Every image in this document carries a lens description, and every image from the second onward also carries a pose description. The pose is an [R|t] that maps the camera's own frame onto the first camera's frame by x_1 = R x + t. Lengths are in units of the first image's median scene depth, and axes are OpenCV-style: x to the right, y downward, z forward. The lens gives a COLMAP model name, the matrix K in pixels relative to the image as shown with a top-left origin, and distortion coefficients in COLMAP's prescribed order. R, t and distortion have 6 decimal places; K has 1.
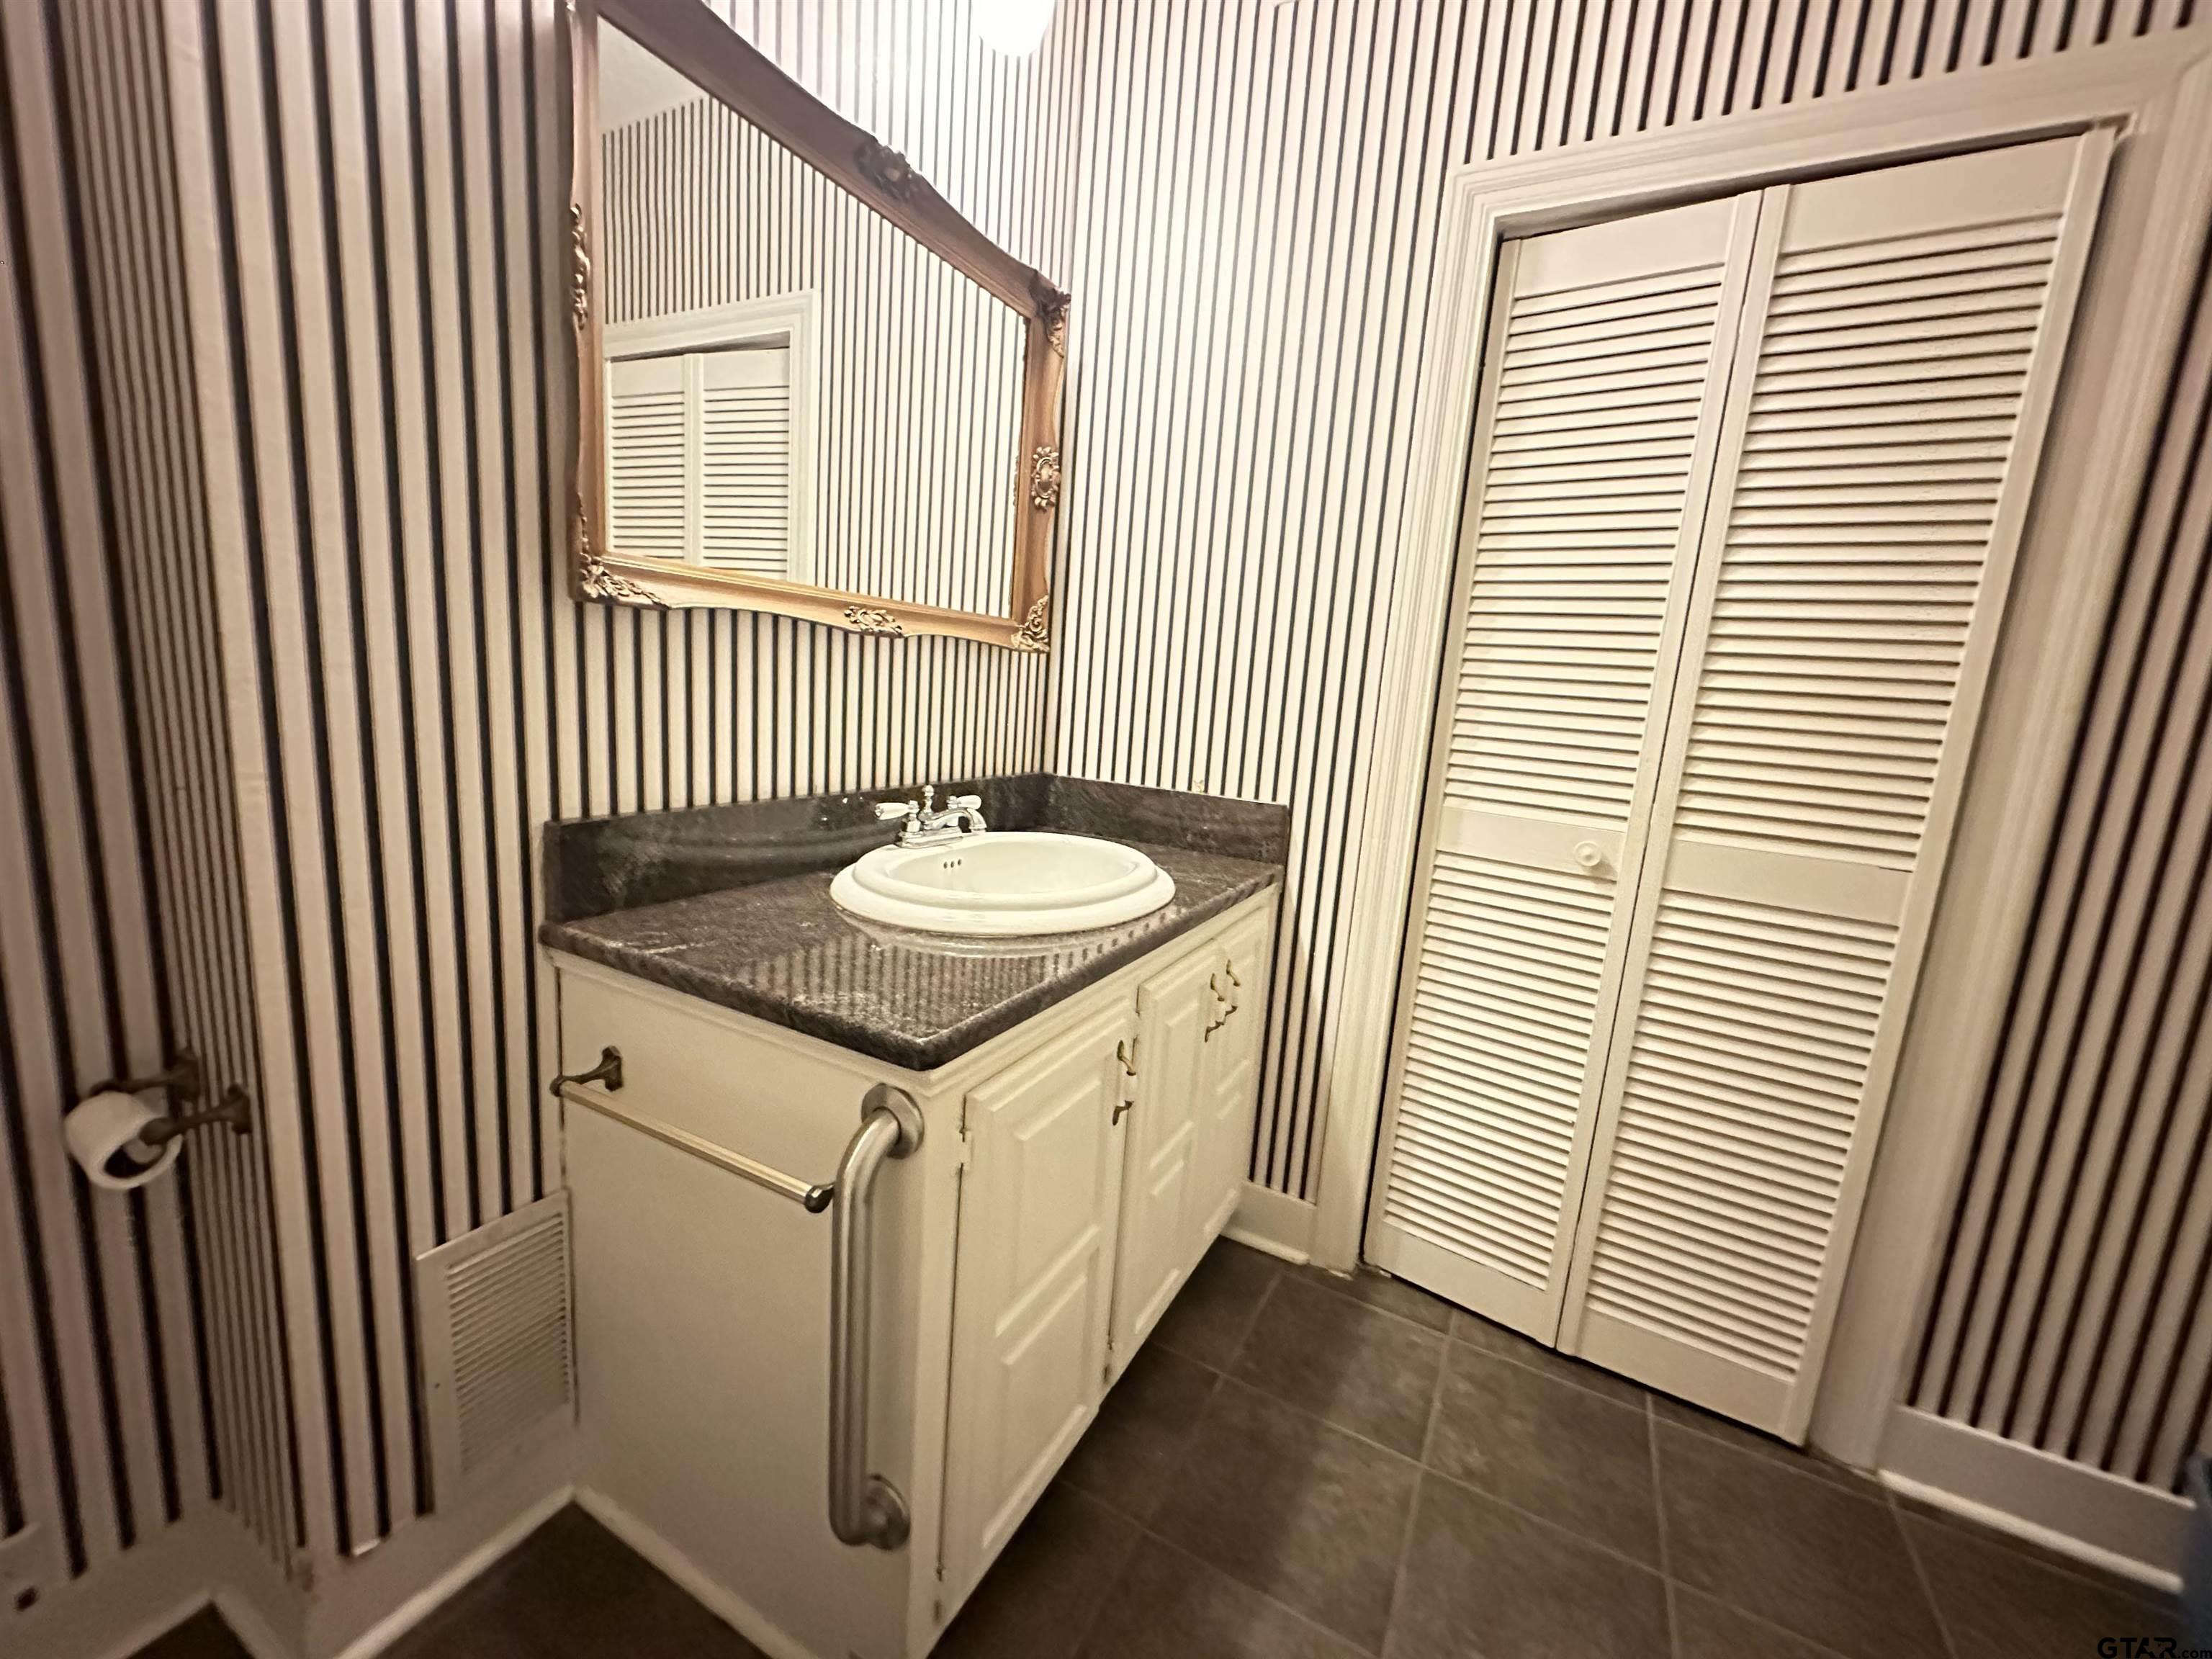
lens RADIAL K [[879.0, 0, 1106.0], [0, 879.0, 829.5], [0, 0, 1]] dist [0.000065, -0.000068]
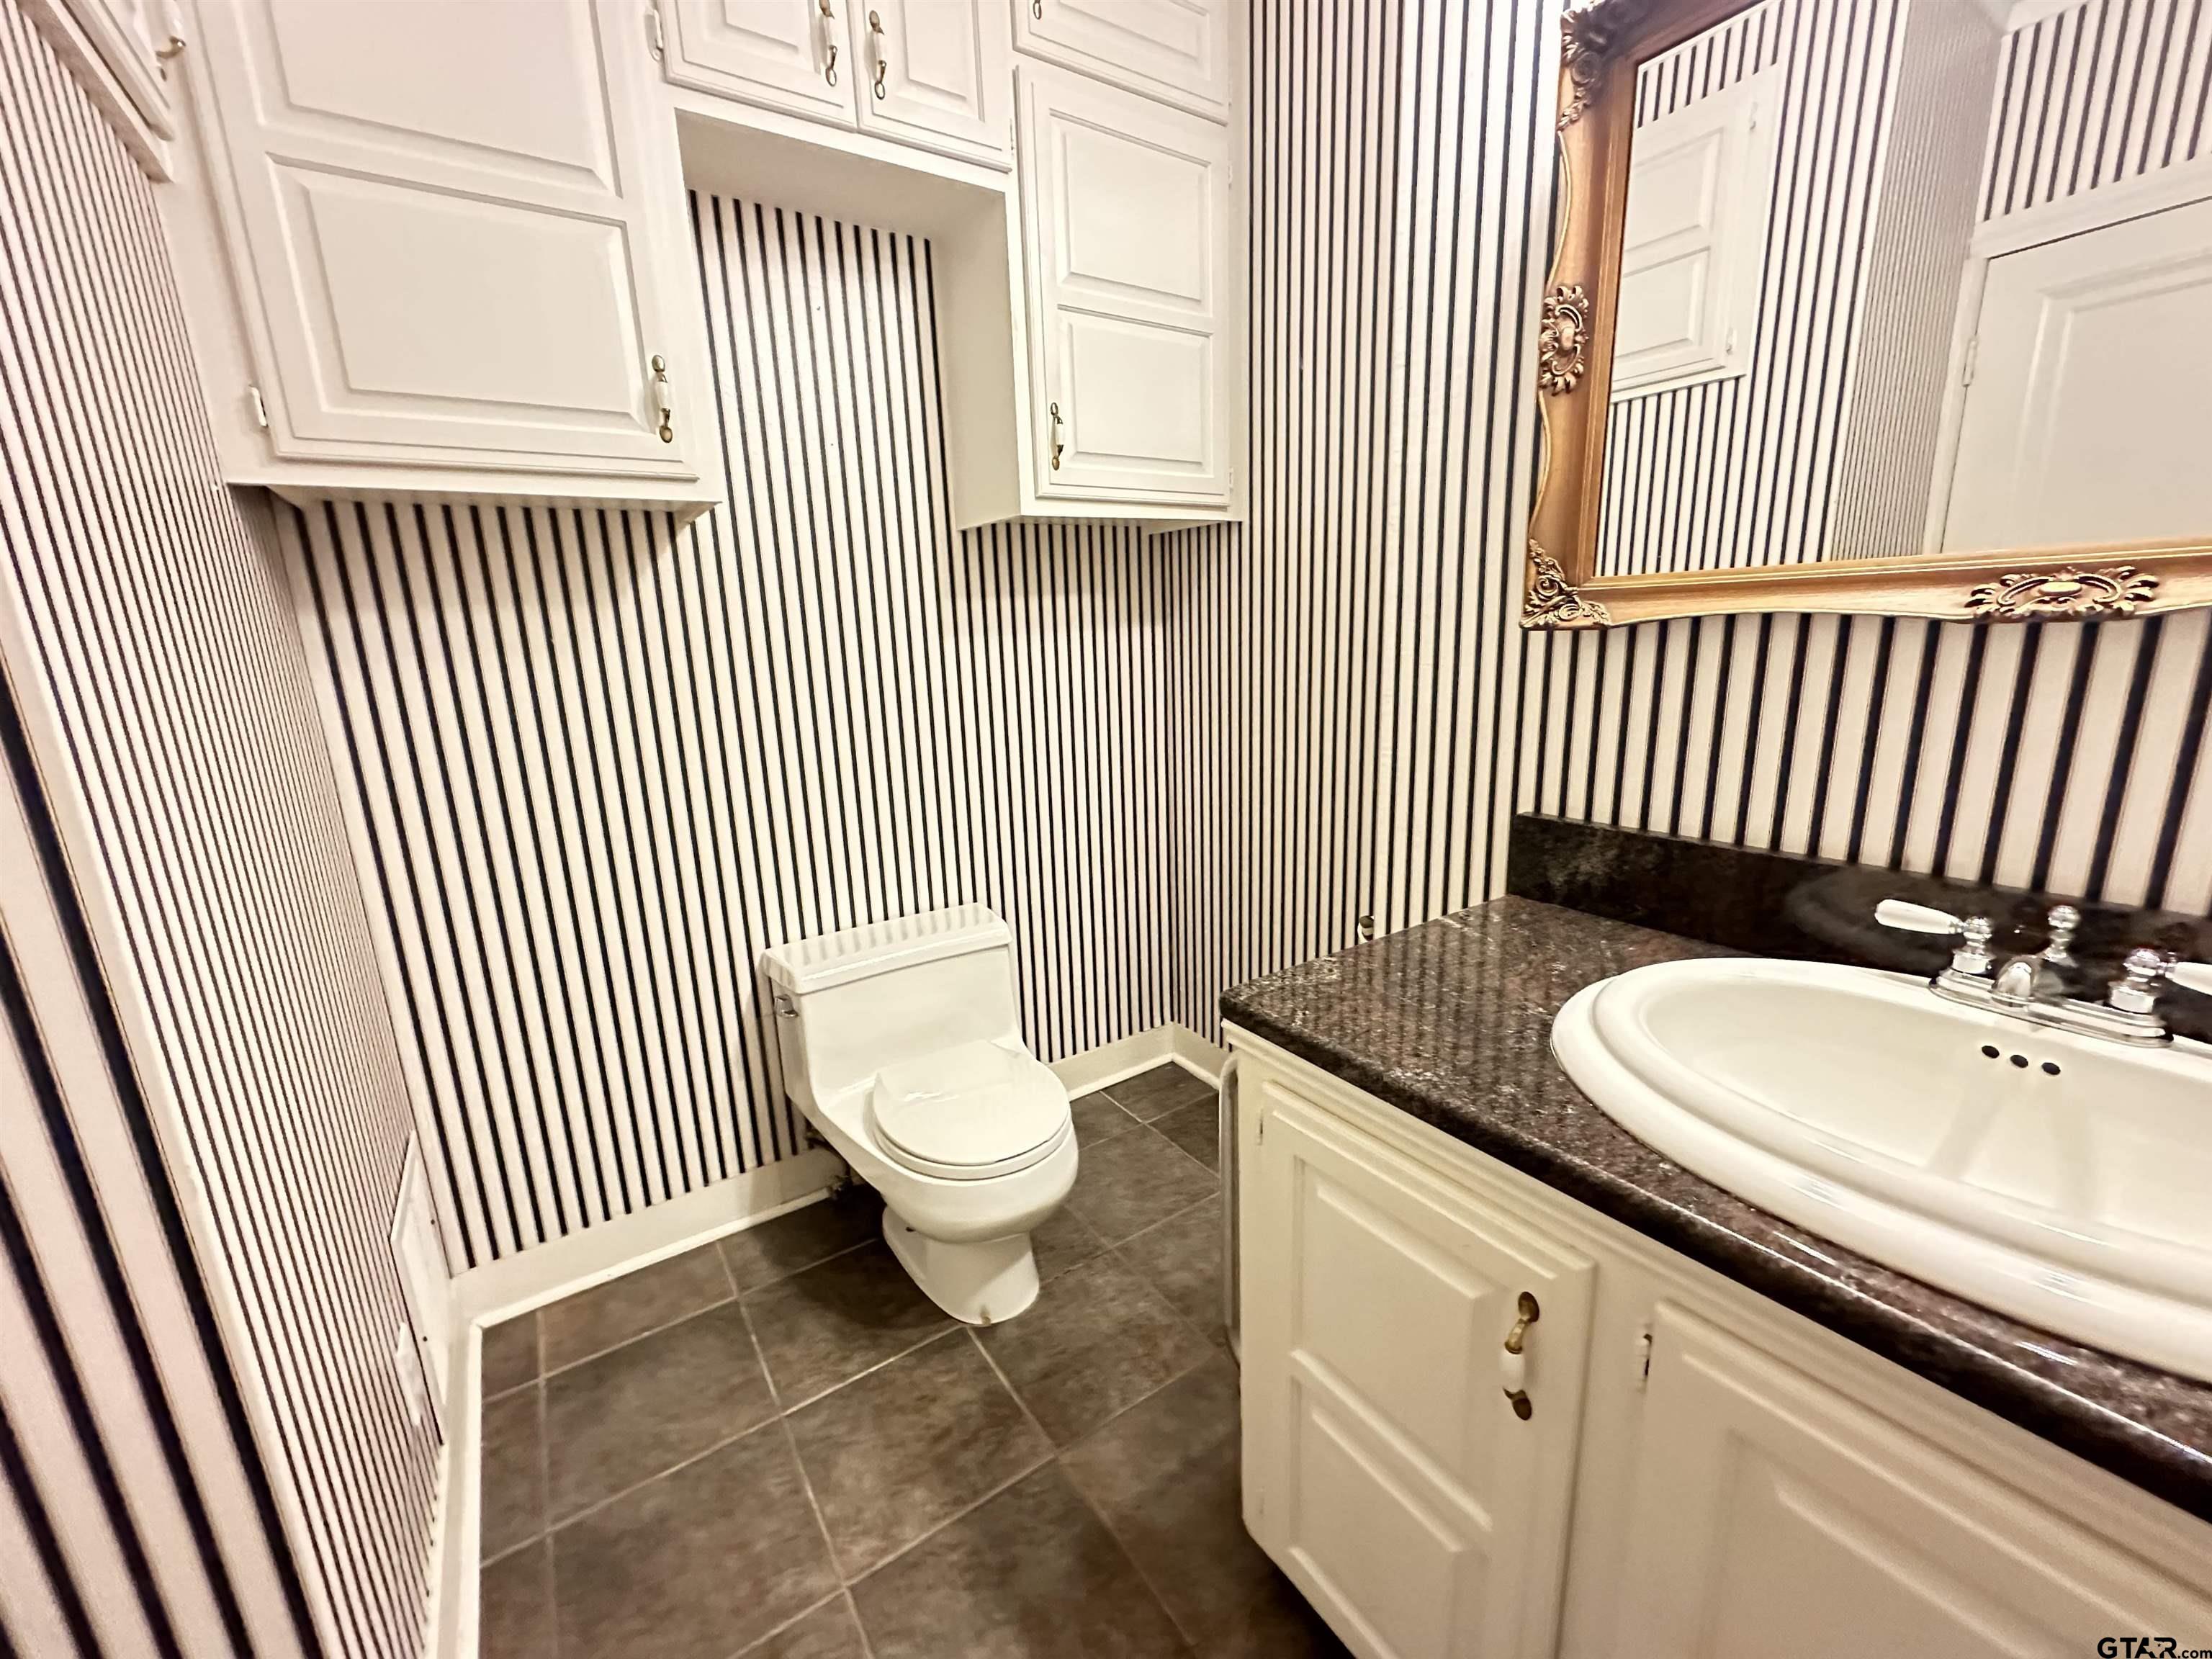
lens RADIAL K [[879.0, 0, 1106.0], [0, 879.0, 829.5], [0, 0, 1]] dist [0.000065, -0.000068]
pose [[-0.461502, 0.123923, -0.878441, 0.620301], [-0.165939, 0.960661, 0.222700, -0.142265], [0.871482, 0.248544, -0.422783, 0.892616]]
